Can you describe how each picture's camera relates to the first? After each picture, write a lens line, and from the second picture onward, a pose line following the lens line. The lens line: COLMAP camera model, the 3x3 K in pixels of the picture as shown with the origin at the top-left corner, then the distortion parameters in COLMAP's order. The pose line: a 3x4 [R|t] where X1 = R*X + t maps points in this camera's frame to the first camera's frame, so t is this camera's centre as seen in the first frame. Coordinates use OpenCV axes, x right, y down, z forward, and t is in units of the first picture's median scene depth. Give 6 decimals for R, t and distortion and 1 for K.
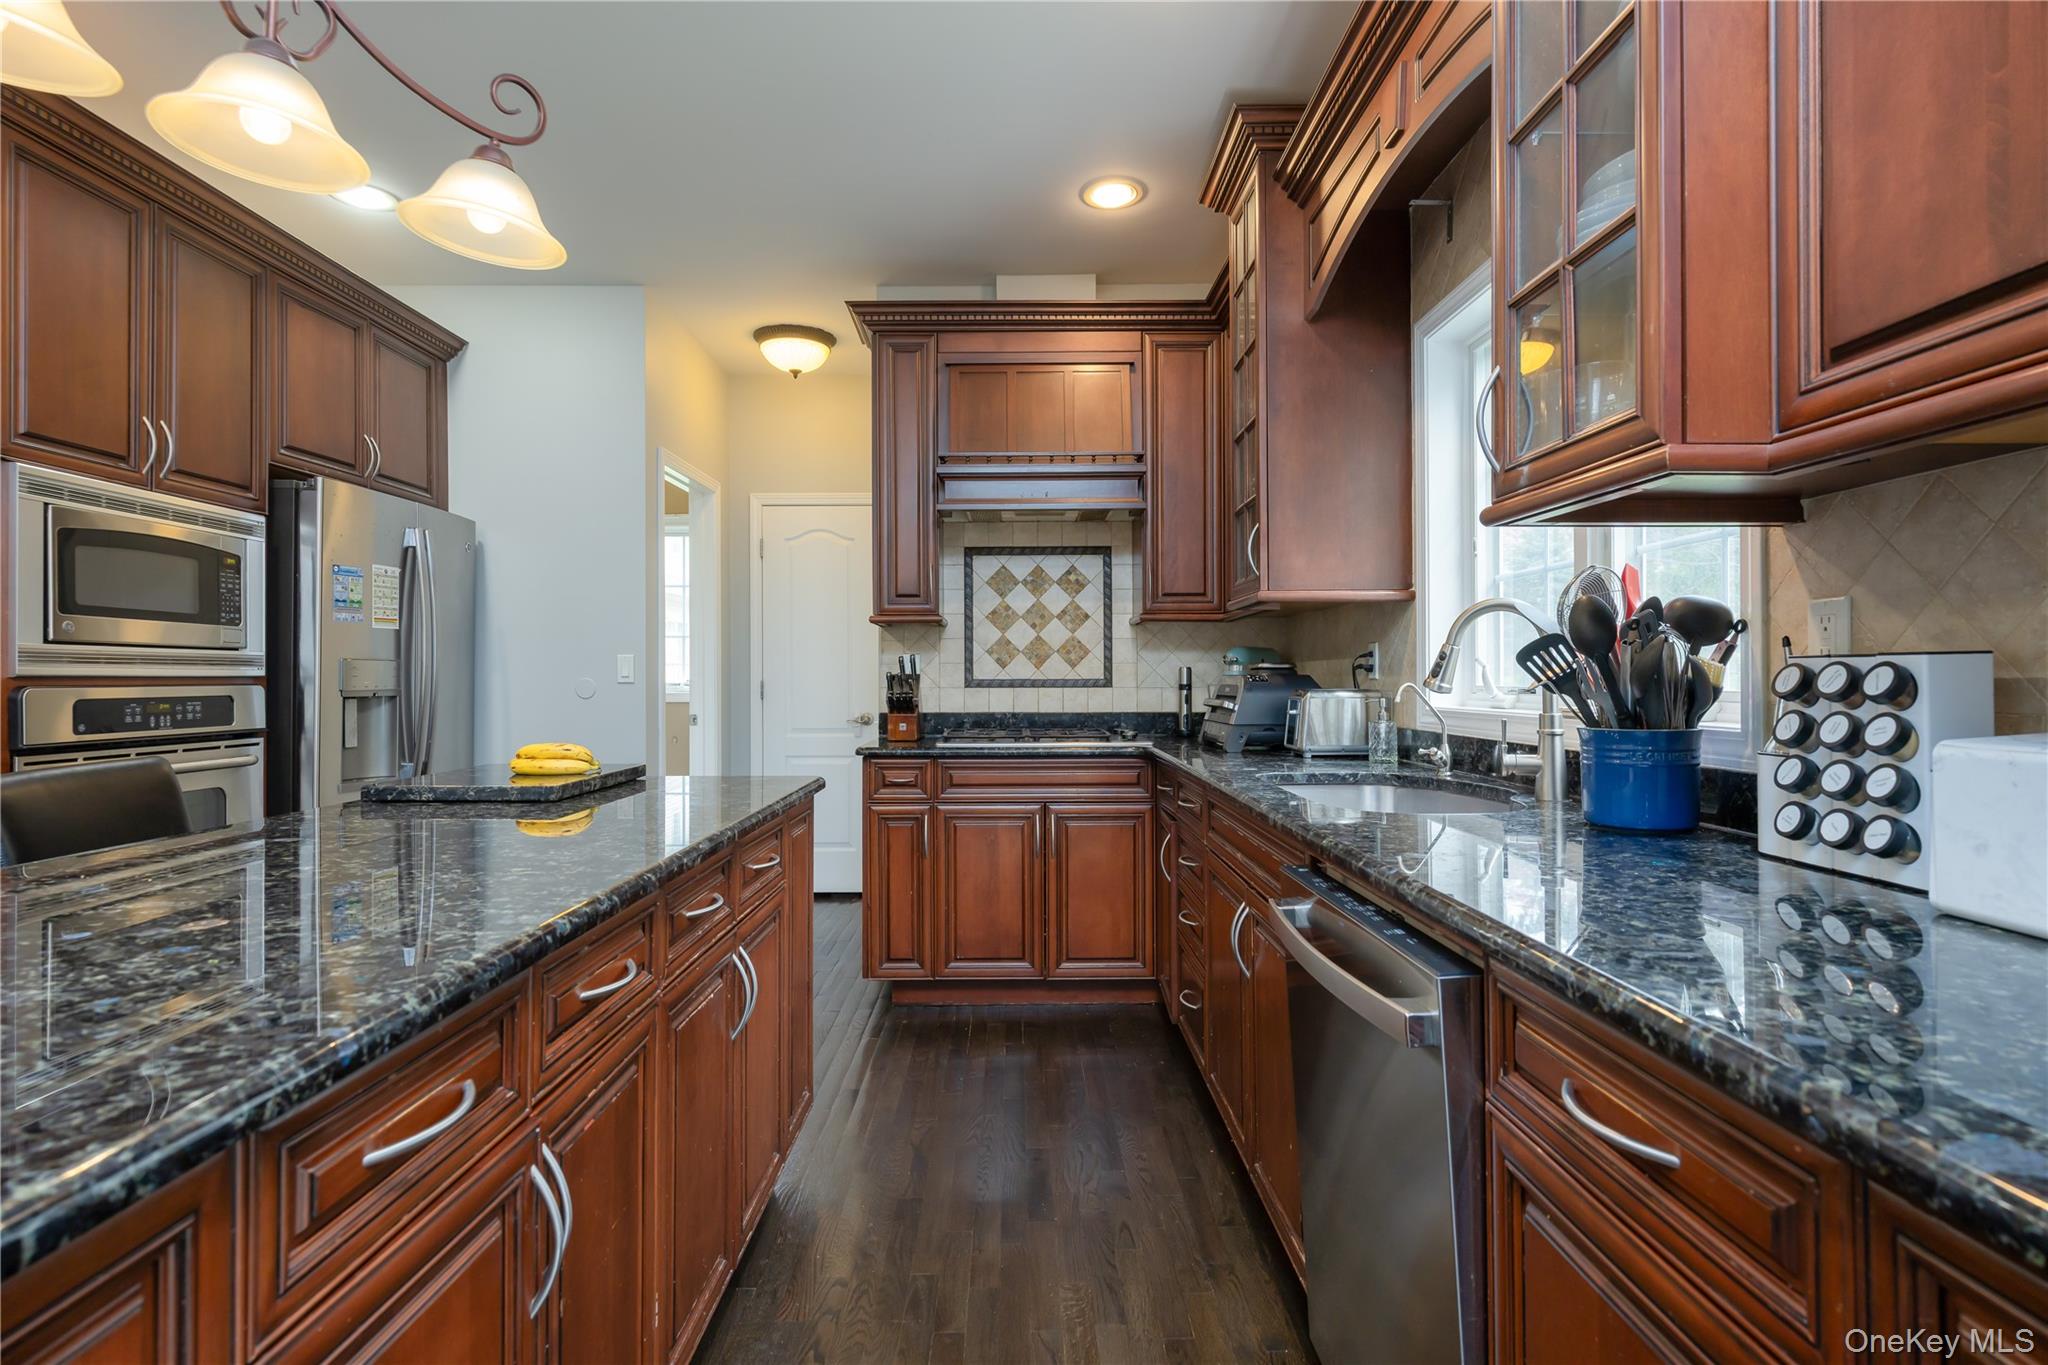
lens RADIAL K [[997.6, 0, 1025.7], [0, 997.6, 677.4], [0, 0, 1]] dist [-0.005394, -0.001893]
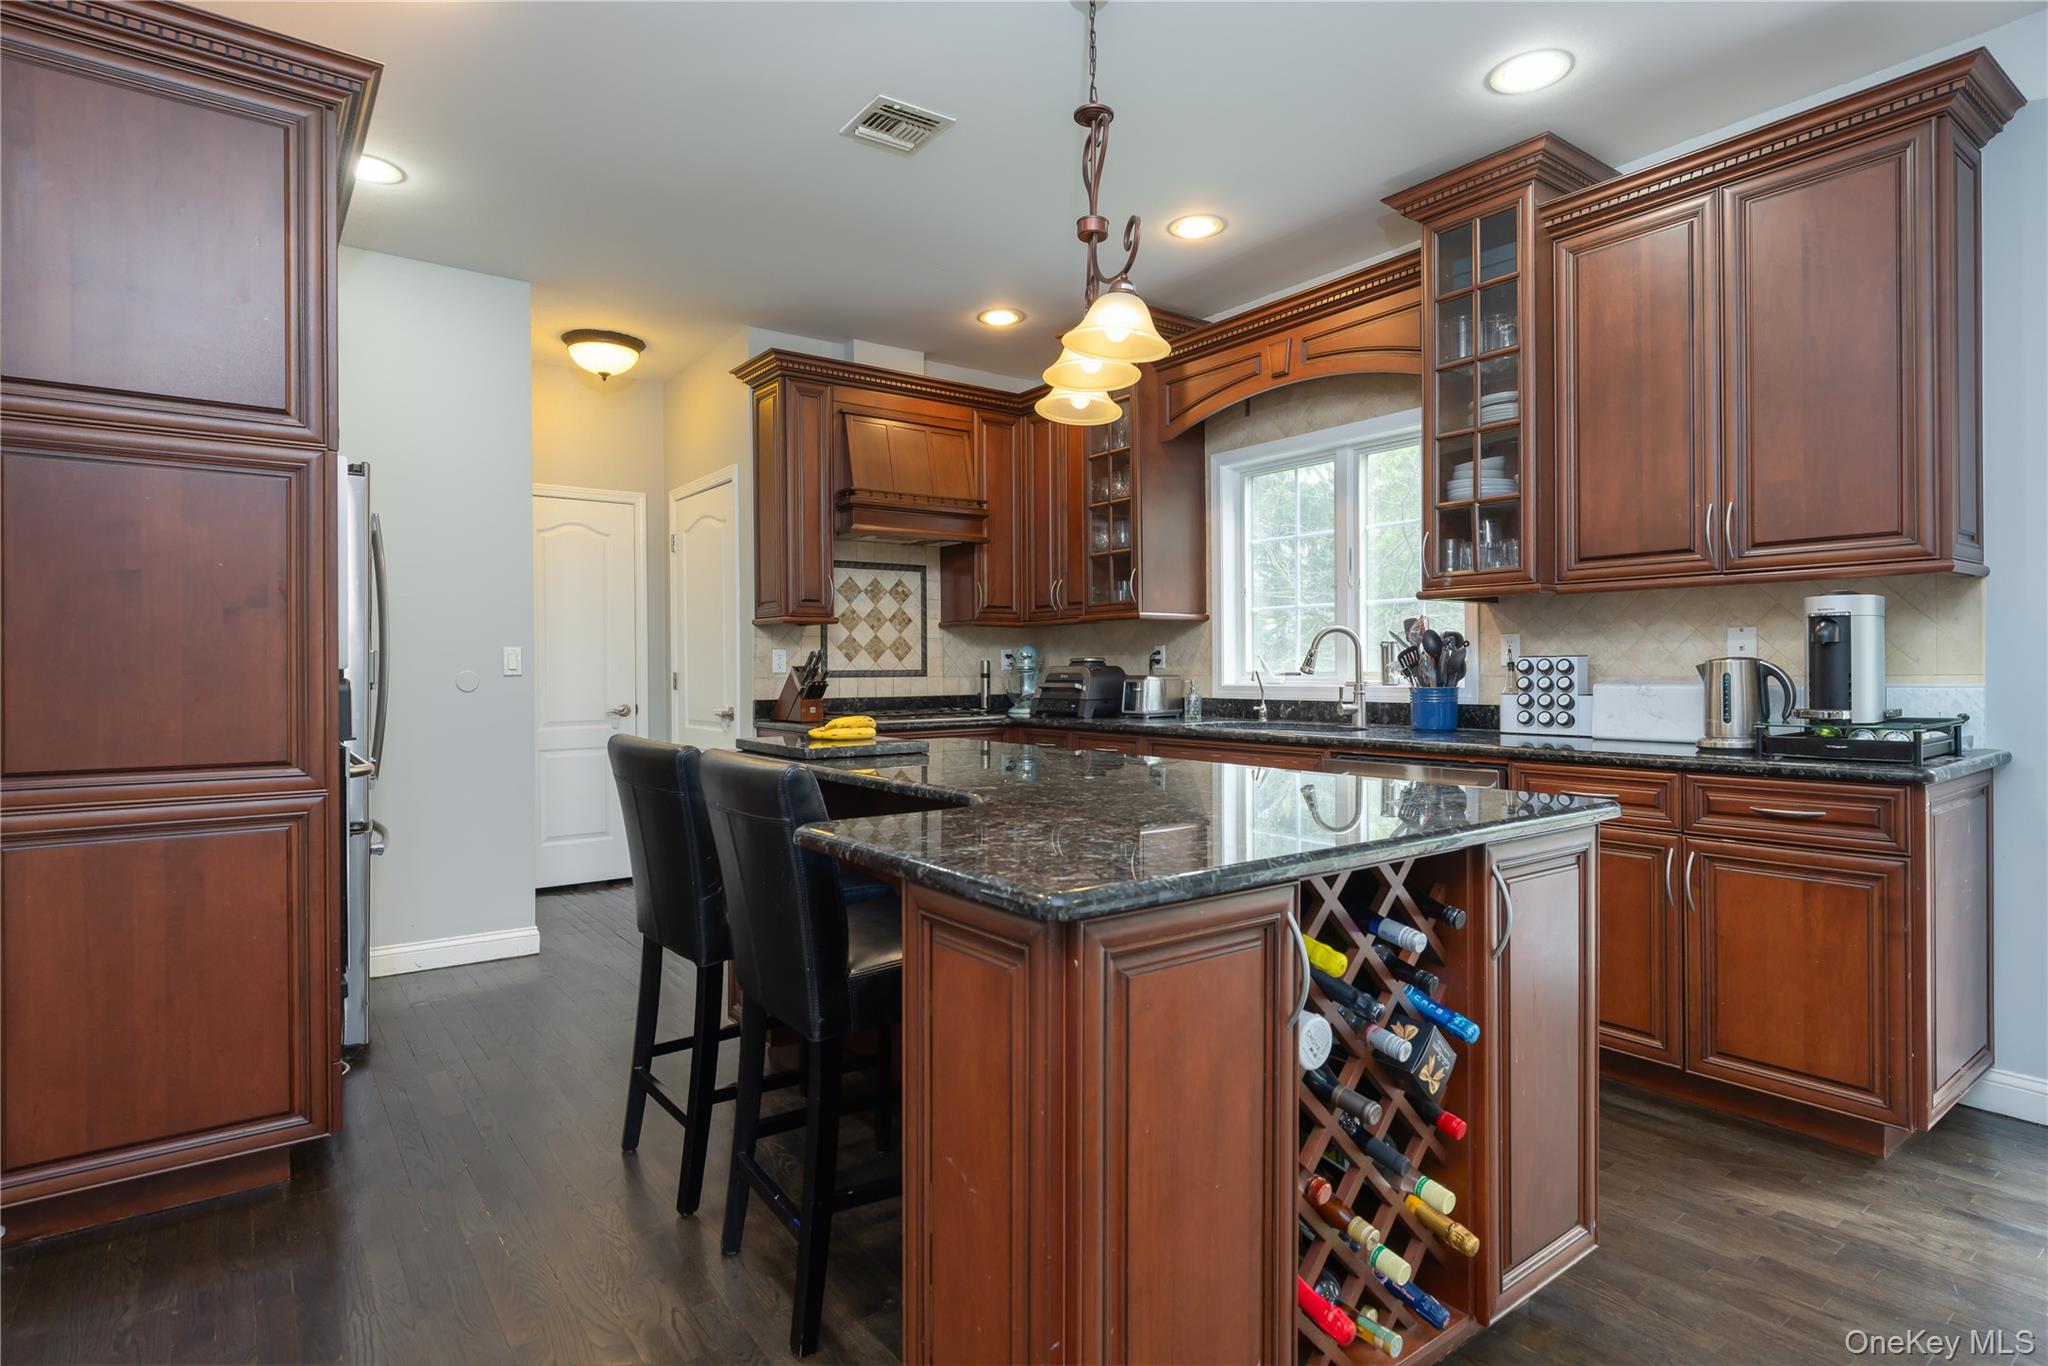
lens RADIAL K [[1043.1, 0, 1015.2], [0, 1043.1, 668.7], [0, 0, 1]] dist [0.001501, 0.000072]
pose [[0.810329, -0.003350, 0.585966, -0.603231], [0.004961, 0.999987, -0.001144, 0.002162], [-0.585954, 0.003834, 0.810335, -0.144683]]
